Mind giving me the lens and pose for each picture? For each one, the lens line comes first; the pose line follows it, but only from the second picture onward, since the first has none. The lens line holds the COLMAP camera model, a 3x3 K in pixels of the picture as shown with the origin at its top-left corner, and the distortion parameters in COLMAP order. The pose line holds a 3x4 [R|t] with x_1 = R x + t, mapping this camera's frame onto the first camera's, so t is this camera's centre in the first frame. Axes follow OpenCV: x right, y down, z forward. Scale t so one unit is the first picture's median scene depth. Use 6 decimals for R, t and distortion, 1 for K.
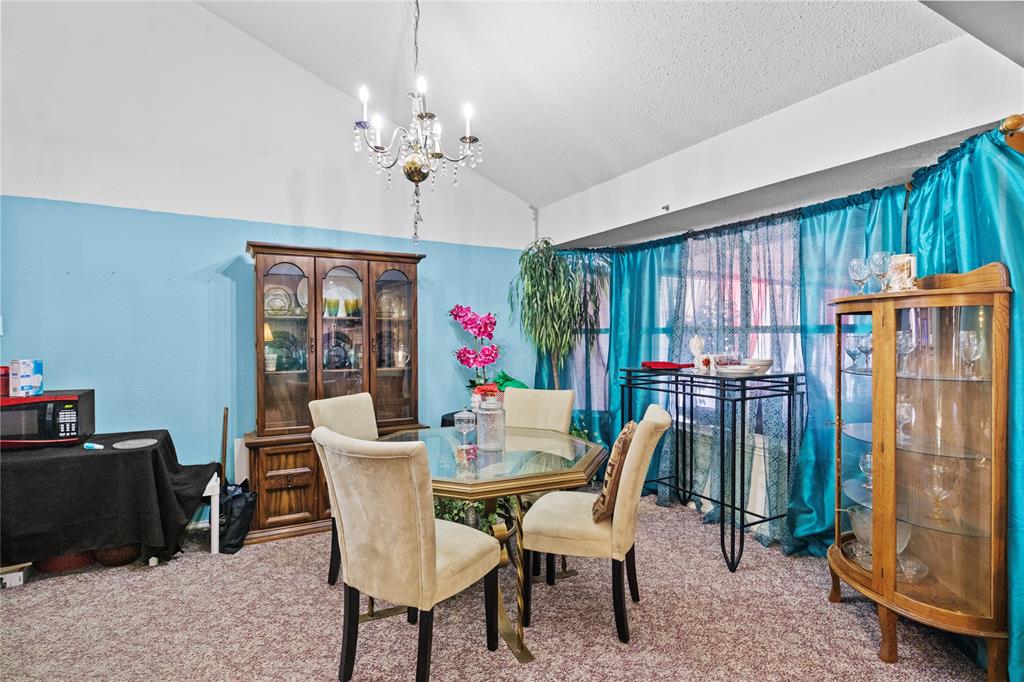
lens RADIAL K [[511.9, 0, 515.9], [0, 511.9, 335.3], [0, 0, 1]] dist [0.002018, 0.000449]
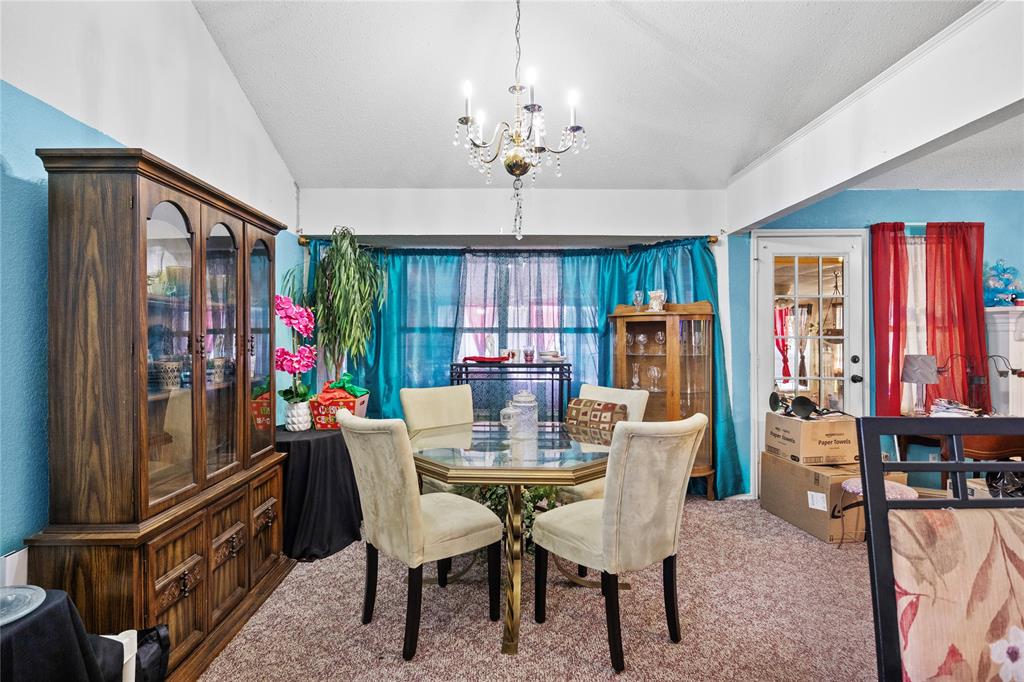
lens RADIAL K [[511.9, 0, 515.9], [0, 511.9, 335.3], [0, 0, 1]] dist [0.002018, 0.000449]
pose [[0.463999, -0.000607, 0.885835, -0.730283], [0.001649, 0.999999, -0.000178, 0.002399], [-0.885834, 0.001543, 0.464000, 0.373107]]
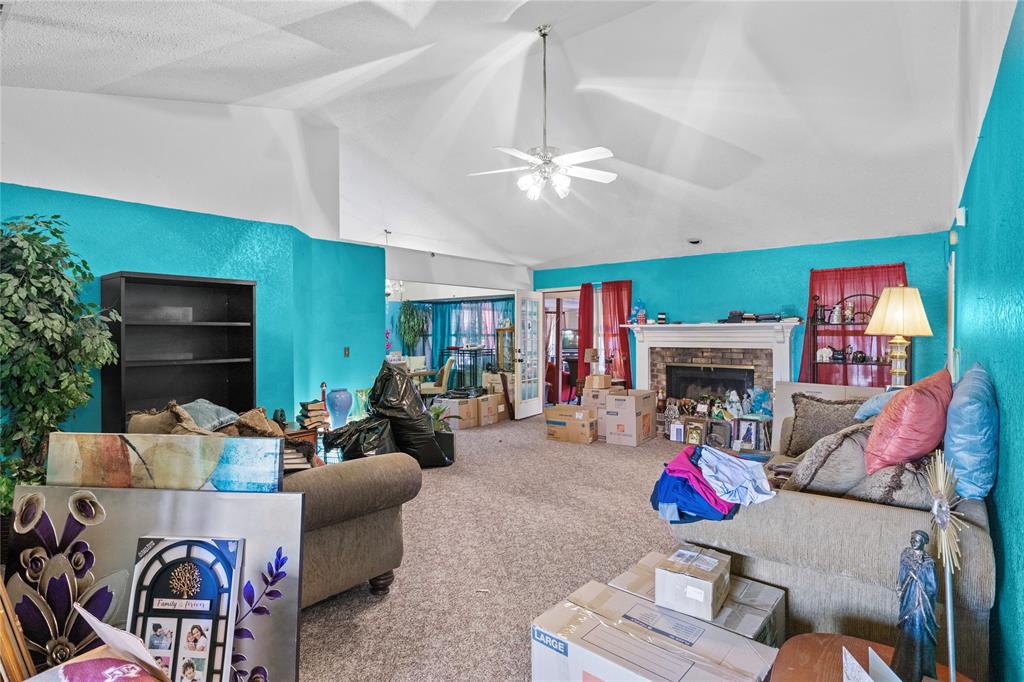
lens RADIAL K [[511.9, 0, 515.9], [0, 511.9, 335.3], [0, 0, 1]] dist [0.002018, 0.000449]
pose [[0.915940, 0.002114, 0.401309, -0.553578], [-0.001849, 0.999998, -0.001046, -0.008187], [-0.401310, 0.000216, 0.915942, -1.803203]]
